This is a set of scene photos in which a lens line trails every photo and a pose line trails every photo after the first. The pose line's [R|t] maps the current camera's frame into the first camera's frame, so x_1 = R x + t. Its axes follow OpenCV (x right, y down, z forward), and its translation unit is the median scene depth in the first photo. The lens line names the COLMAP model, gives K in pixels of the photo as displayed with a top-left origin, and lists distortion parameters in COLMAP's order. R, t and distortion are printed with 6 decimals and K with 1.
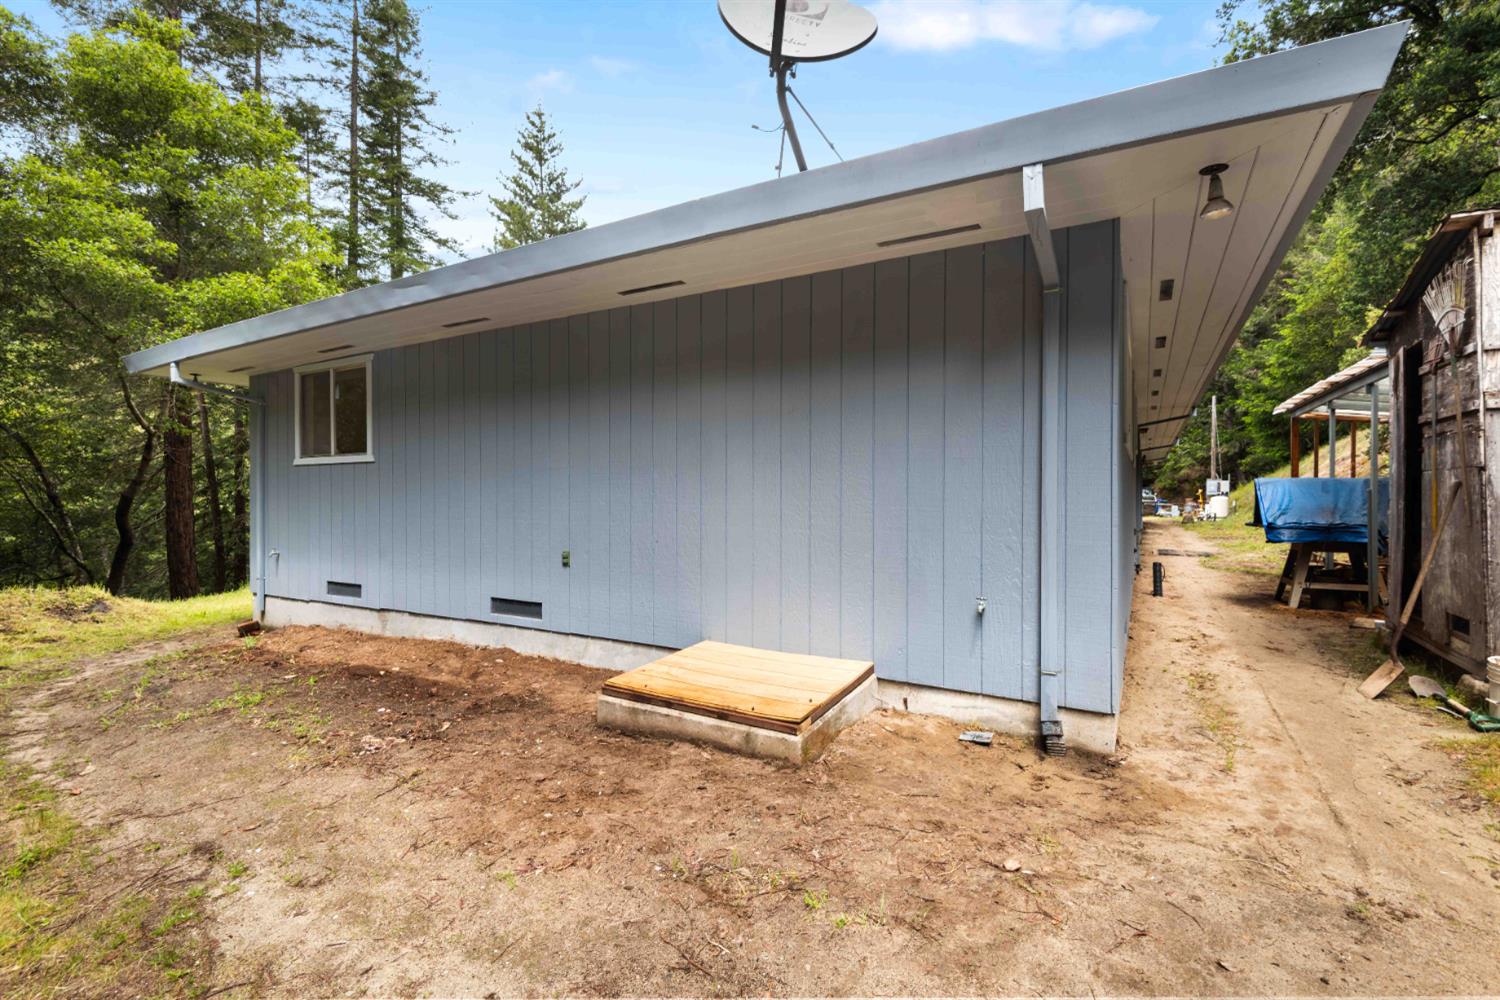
lens RADIAL K [[691.5, 0, 757.5], [0, 691.5, 491.9], [0, 0, 1]] dist [0.008555, -0.004091]
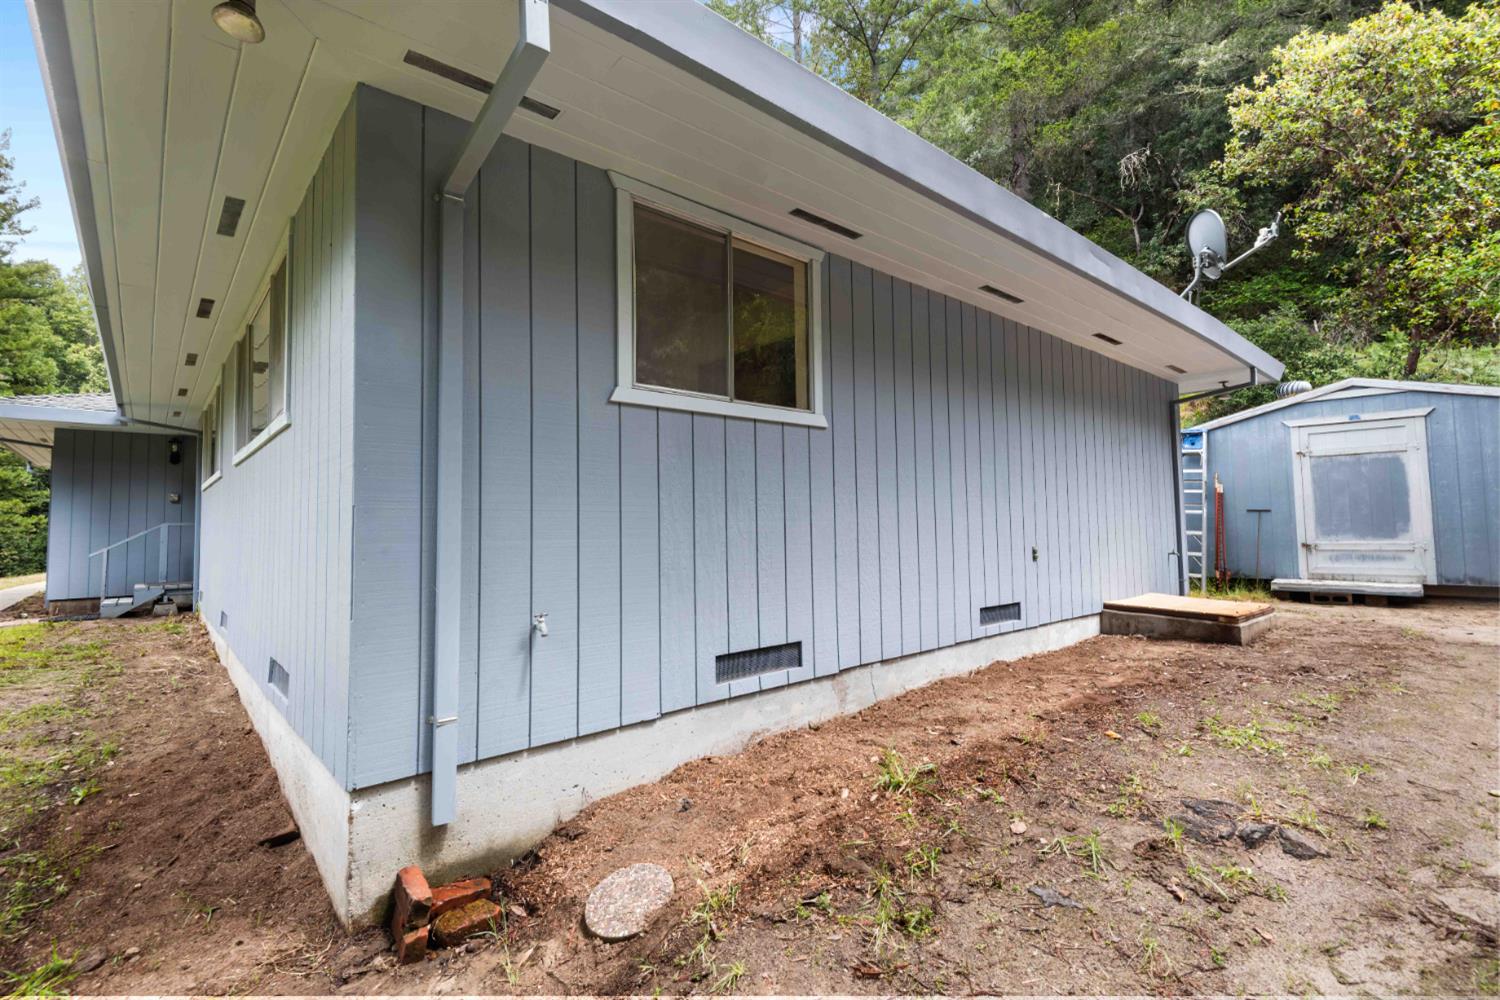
lens RADIAL K [[691.5, 0, 752.7], [0, 691.5, 488.0], [0, 0, 1]] dist [0.008555, -0.004091]
pose [[0.325610, 0.043505, 0.944503, -2.071204], [0.008049, 0.998777, -0.048780, 0.068435], [-0.945470, 0.023486, 0.324861, 1.575133]]
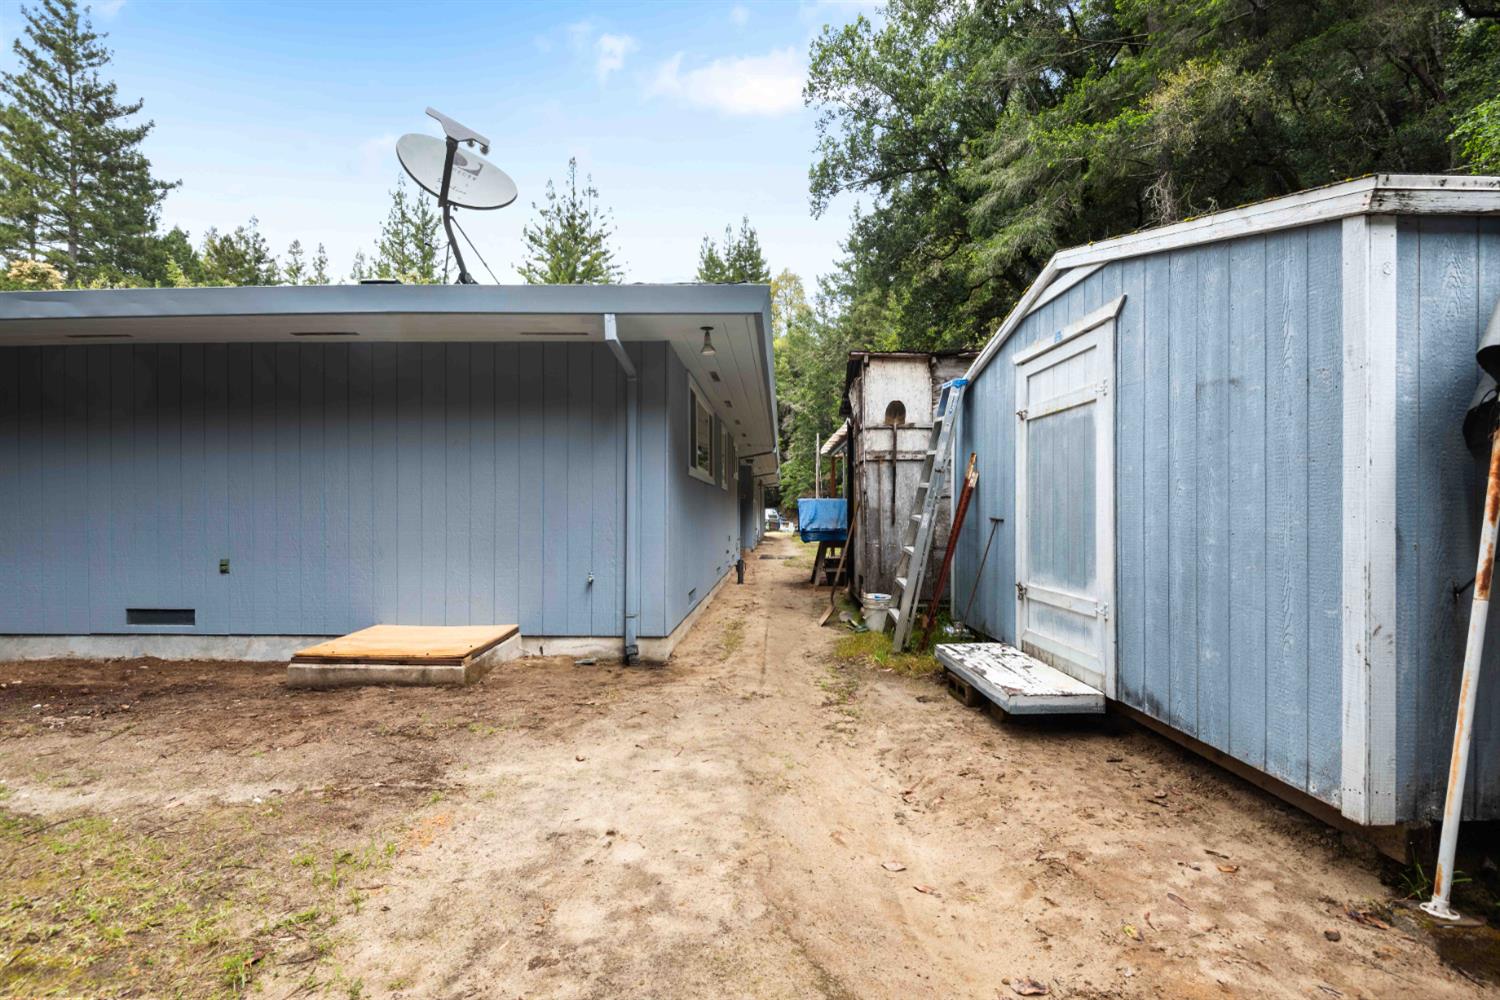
lens RADIAL K [[691.5, 0, 753.6], [0, 691.5, 517.0], [0, 0, 1]] dist [0.008555, -0.004091]
pose [[0.890442, -0.003297, 0.455086, -0.049935], [-0.000249, 0.999970, 0.007732, 0.016591], [-0.455098, -0.006999, 0.890414, -0.506524]]
